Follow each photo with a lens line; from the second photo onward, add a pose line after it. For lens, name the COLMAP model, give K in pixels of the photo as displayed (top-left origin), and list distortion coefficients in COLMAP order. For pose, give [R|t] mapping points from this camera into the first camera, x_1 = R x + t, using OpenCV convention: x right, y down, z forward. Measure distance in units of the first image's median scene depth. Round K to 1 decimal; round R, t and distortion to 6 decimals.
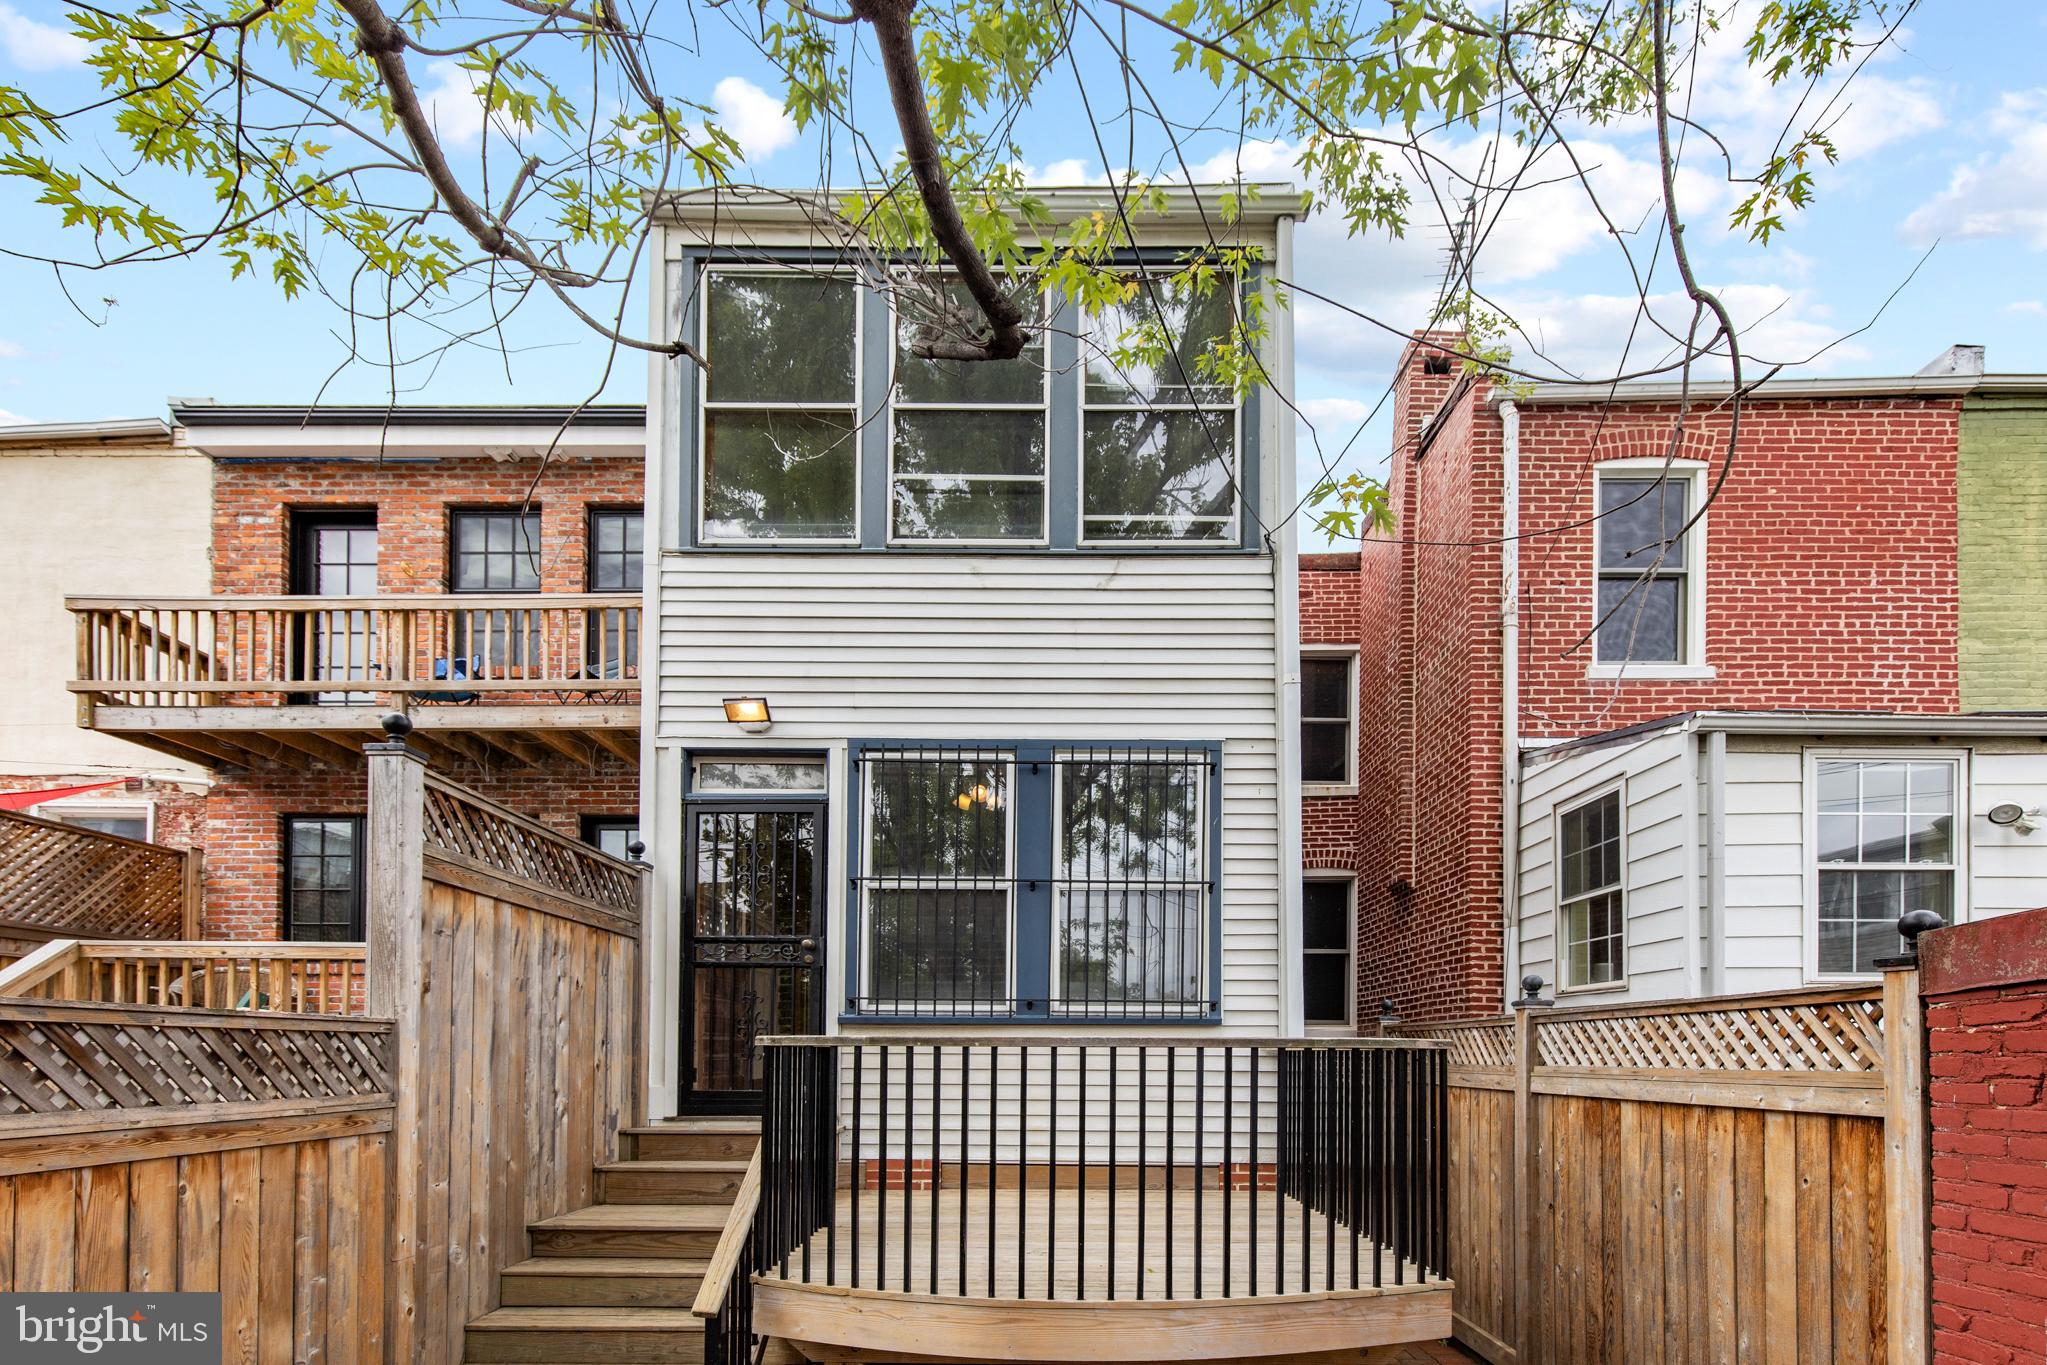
lens RADIAL K [[923.9, 0, 1003.5], [0, 923.9, 686.1], [0, 0, 1]] dist [0.001737, -0.000245]
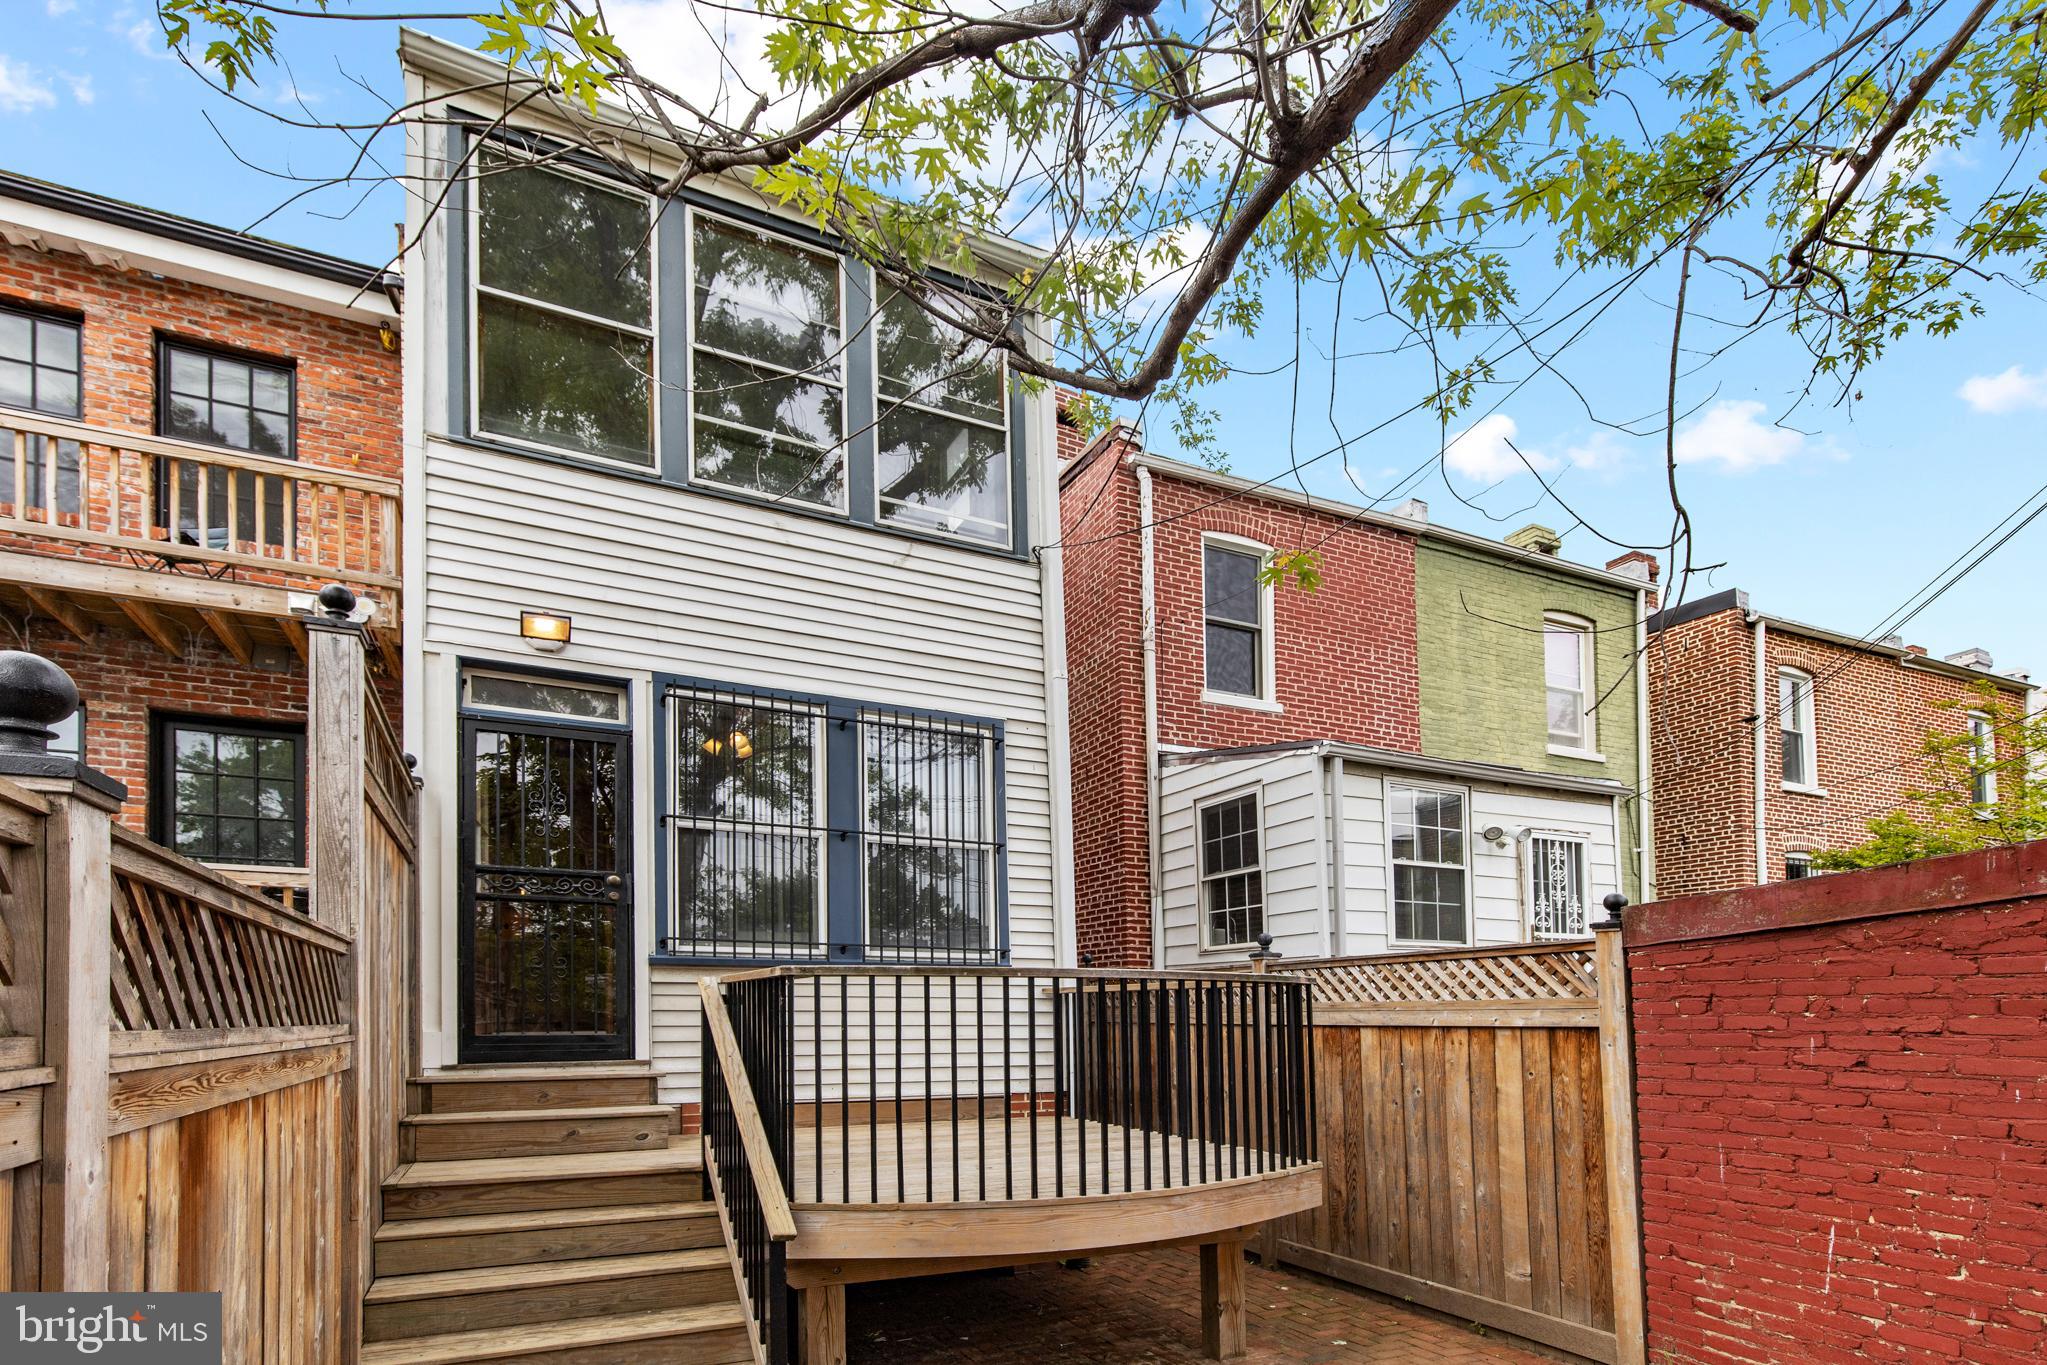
lens RADIAL K [[923.9, 0, 859.8], [0, 923.9, 597.2], [0, 0, 1]] dist [0.001737, -0.000245]
pose [[0.914871, 0.166113, 0.367990, -0.402077], [-0.147696, 0.985962, -0.077879, 0.027220], [-0.375761, 0.016899, 0.926562, 0.006625]]
